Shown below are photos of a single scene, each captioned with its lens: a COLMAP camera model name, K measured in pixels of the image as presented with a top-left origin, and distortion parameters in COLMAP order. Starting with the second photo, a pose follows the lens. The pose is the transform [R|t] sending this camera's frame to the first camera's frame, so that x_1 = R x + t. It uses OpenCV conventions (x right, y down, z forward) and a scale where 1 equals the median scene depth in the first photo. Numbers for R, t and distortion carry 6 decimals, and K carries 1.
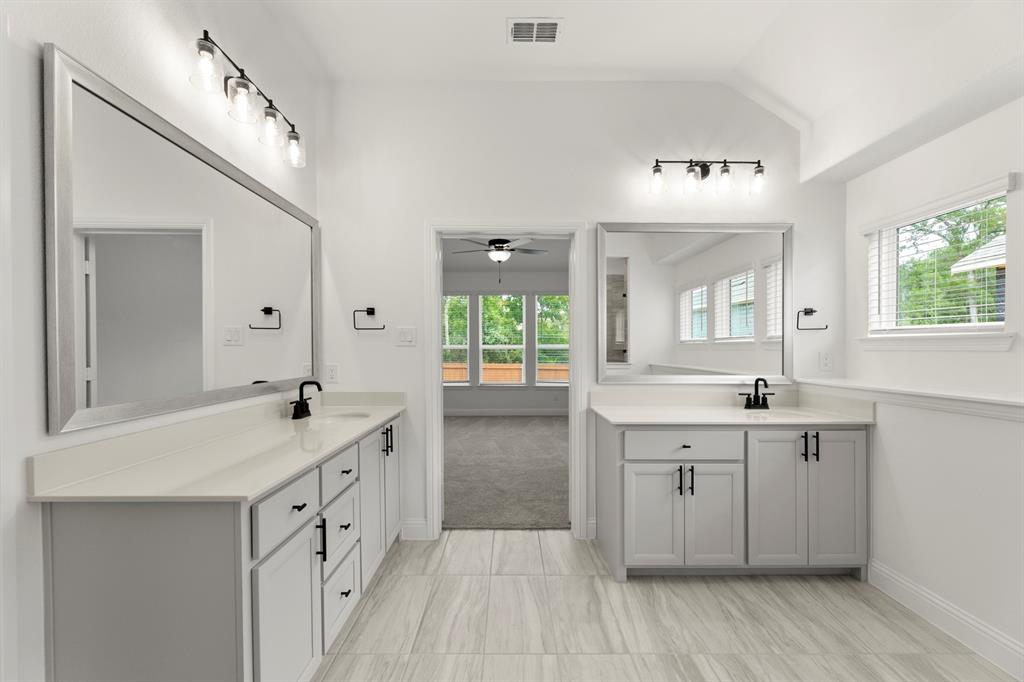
lens RADIAL K [[408.2, 0, 515.6], [0, 408.2, 343.9], [0, 0, 1]] dist [-0.001116, 0.000017]
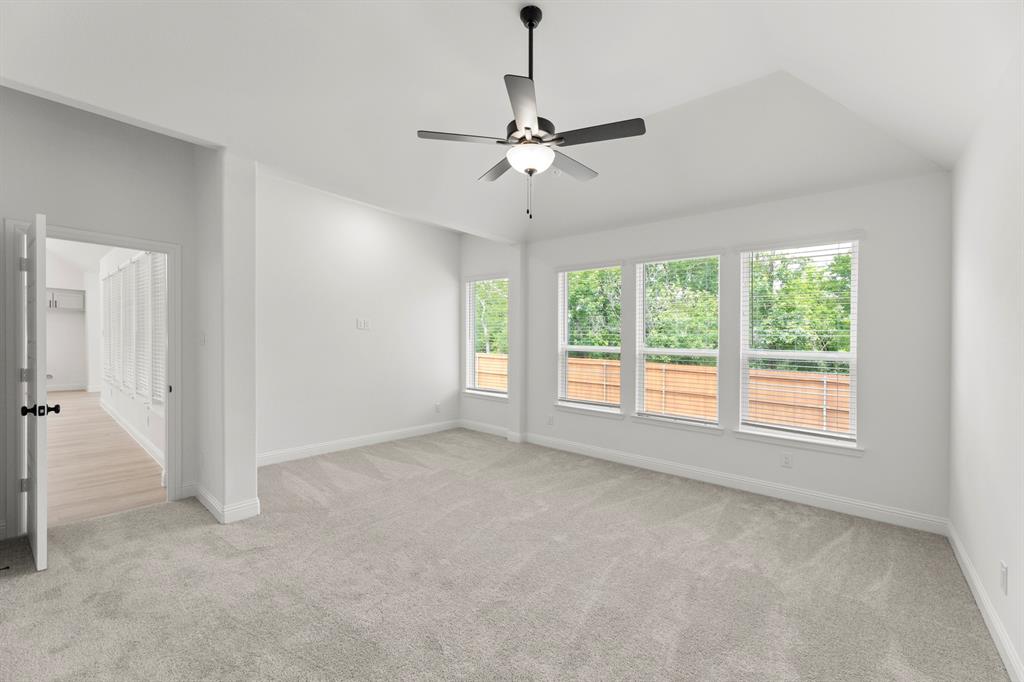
lens RADIAL K [[405.0, 0, 512.0], [0, 405.0, 341.0], [0, 0, 1]] dist [-0.000303, -0.000013]
pose [[0.739936, -0.001161, -0.672676, 0.192590], [-0.000892, 0.999996, -0.002708, -0.005787], [0.672676, 0.002604, 0.739932, 0.485613]]
